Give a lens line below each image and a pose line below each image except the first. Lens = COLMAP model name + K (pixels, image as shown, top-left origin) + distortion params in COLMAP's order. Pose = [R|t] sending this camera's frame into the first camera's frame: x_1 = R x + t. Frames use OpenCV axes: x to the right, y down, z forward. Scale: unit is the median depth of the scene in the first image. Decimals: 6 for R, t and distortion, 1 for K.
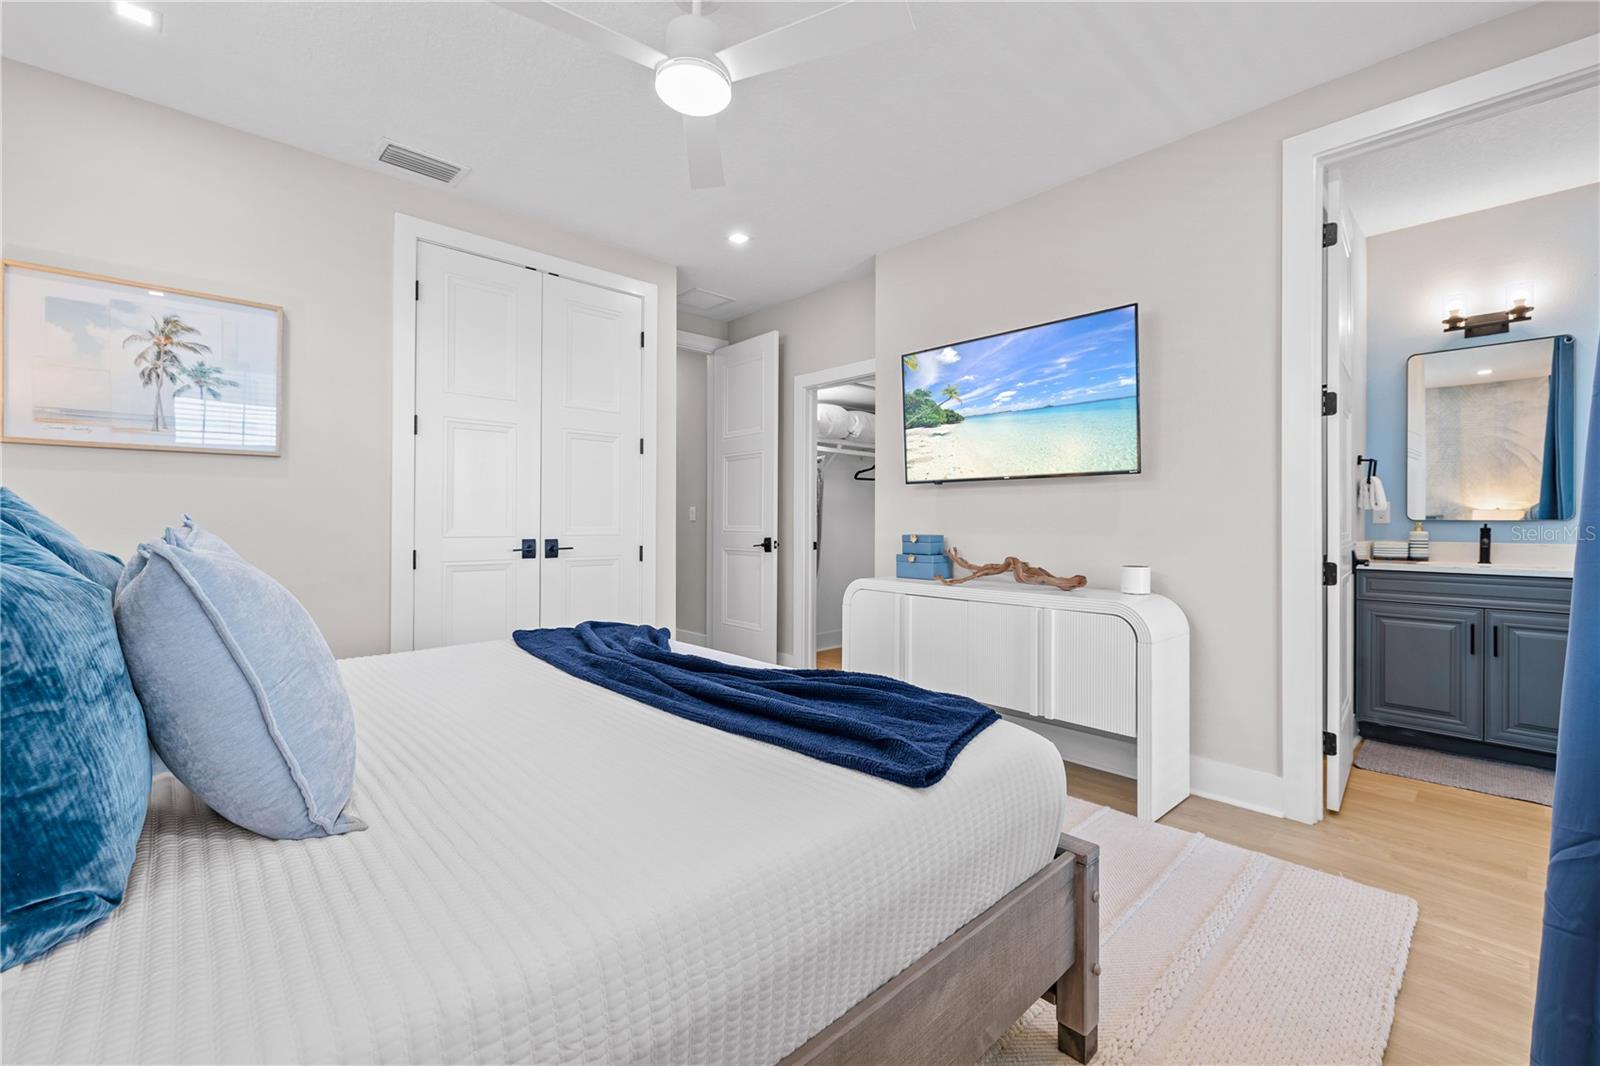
lens RADIAL K [[681.8, 0, 798.3], [0, 681.8, 525.2], [0, 0, 1]] dist [0.000962, 0.000658]
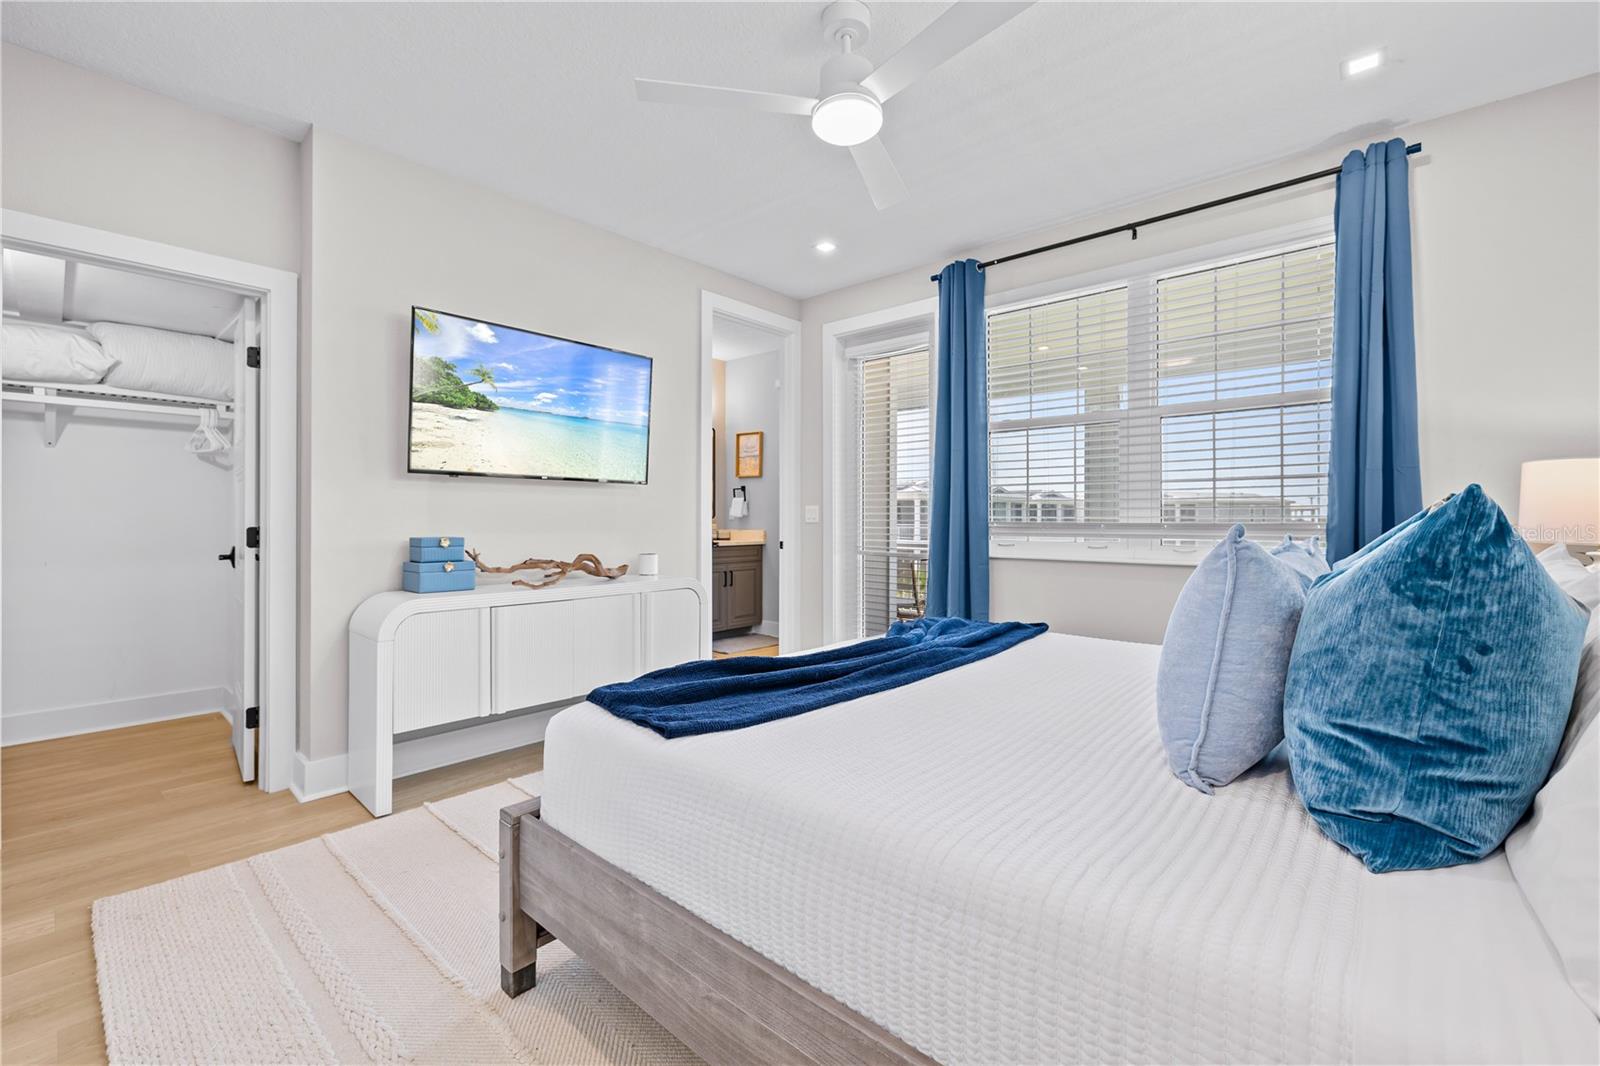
lens RADIAL K [[681.8, 0, 794.5], [0, 681.8, 522.5], [0, 0, 1]] dist [0.000962, 0.000658]
pose [[-0.073220, -0.007563, 0.997287, -0.701041], [-0.001955, 0.999970, 0.007439, -0.010066], [-0.997314, -0.001405, -0.073233, 0.666829]]
